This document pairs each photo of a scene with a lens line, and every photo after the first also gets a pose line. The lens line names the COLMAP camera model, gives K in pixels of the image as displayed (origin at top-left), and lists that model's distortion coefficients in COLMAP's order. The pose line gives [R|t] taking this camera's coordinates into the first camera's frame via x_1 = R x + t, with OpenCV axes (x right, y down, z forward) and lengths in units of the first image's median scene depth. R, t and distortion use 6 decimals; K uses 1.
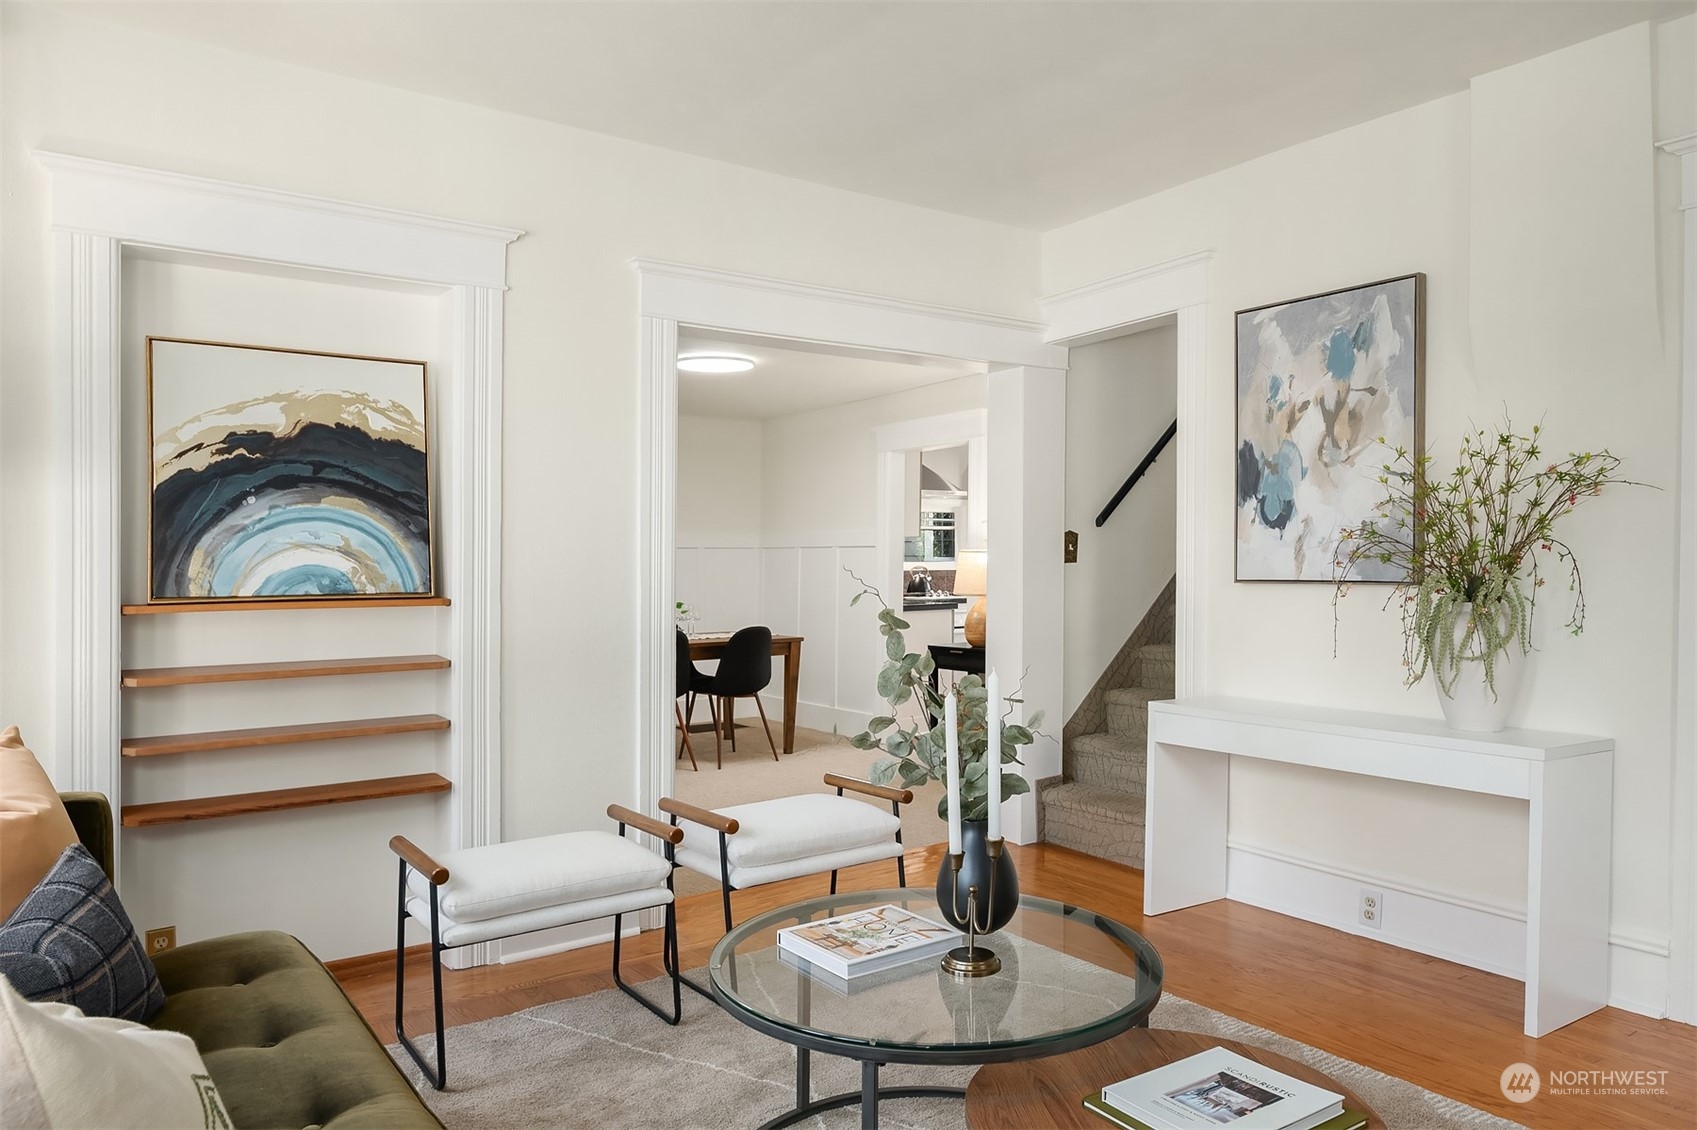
lens RADIAL K [[1114.9, 0, 848.0], [0, 1114.9, 545.4], [0, 0, 1]] dist [-0.004356, -0.003761]
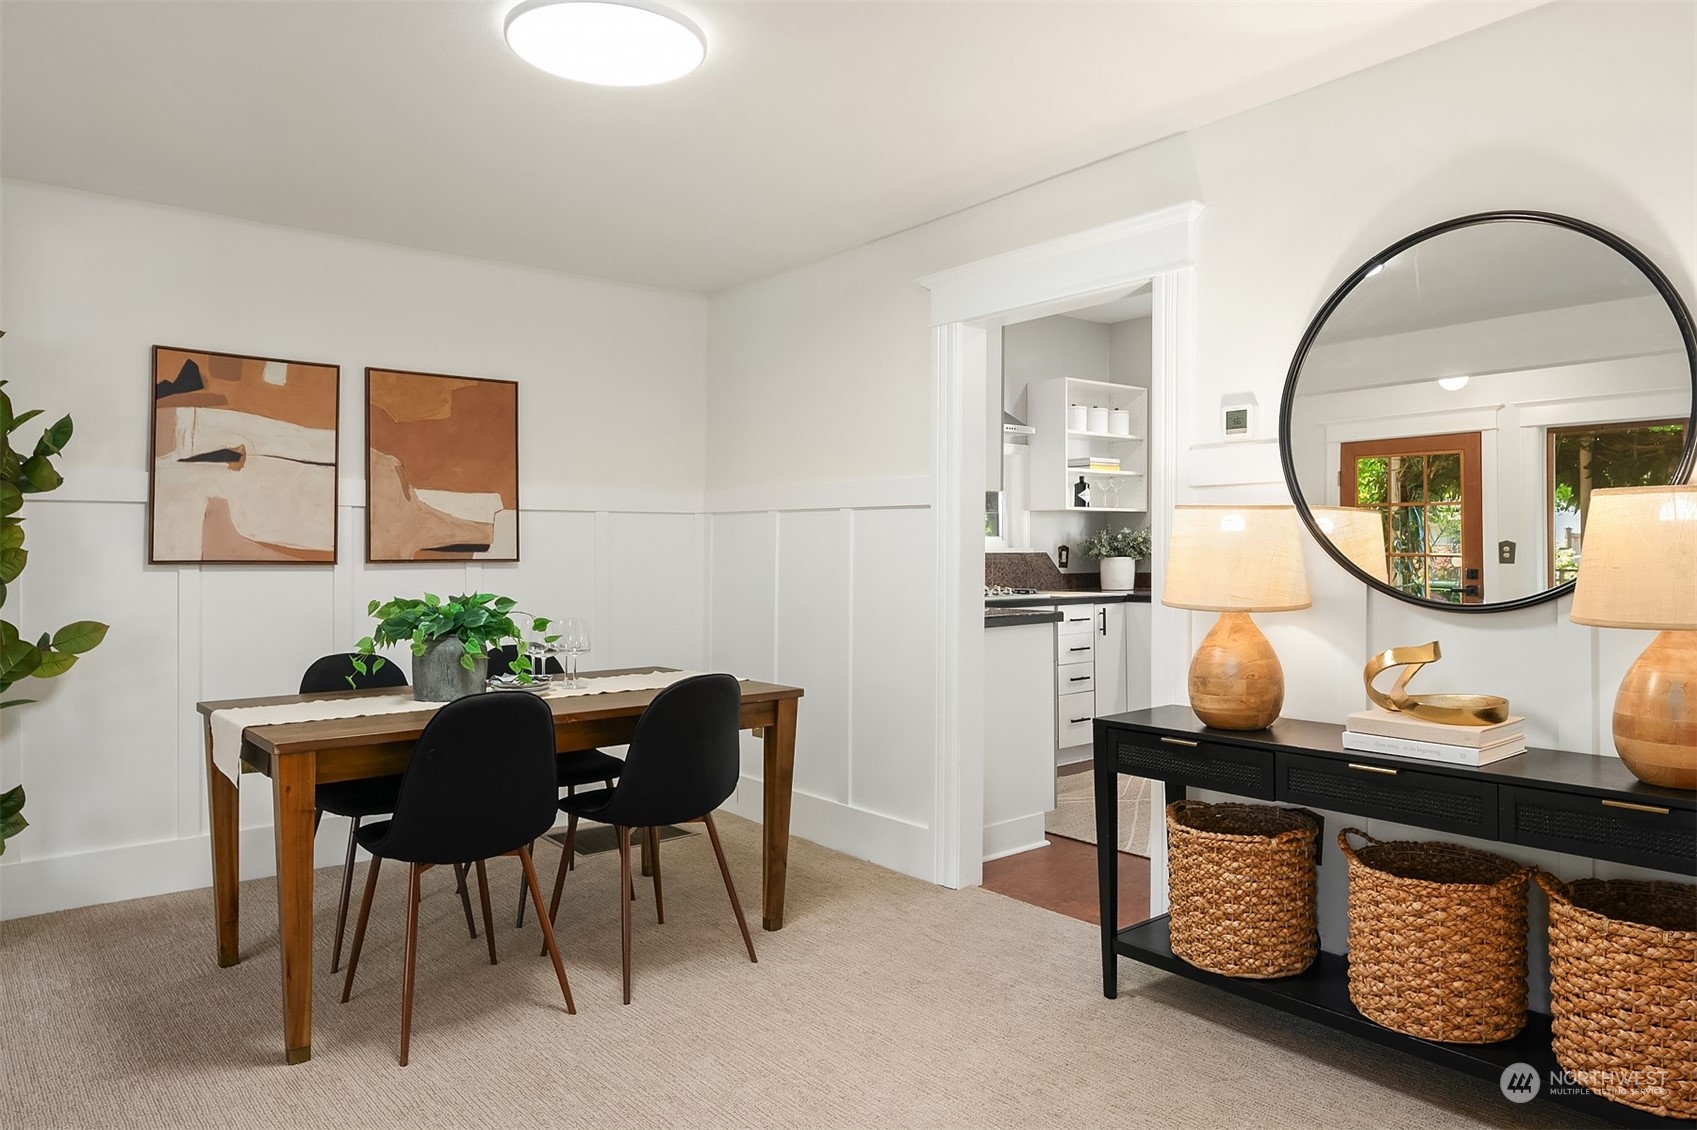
lens RADIAL K [[1114.9, 0, 848.0], [0, 1114.9, 545.4], [0, 0, 1]] dist [-0.004356, -0.003761]
pose [[0.997779, -0.001349, 0.066599, -0.052753], [0.000295, 0.999875, 0.015839, 0.011241], [-0.066612, -0.015784, 0.997654, 0.513594]]
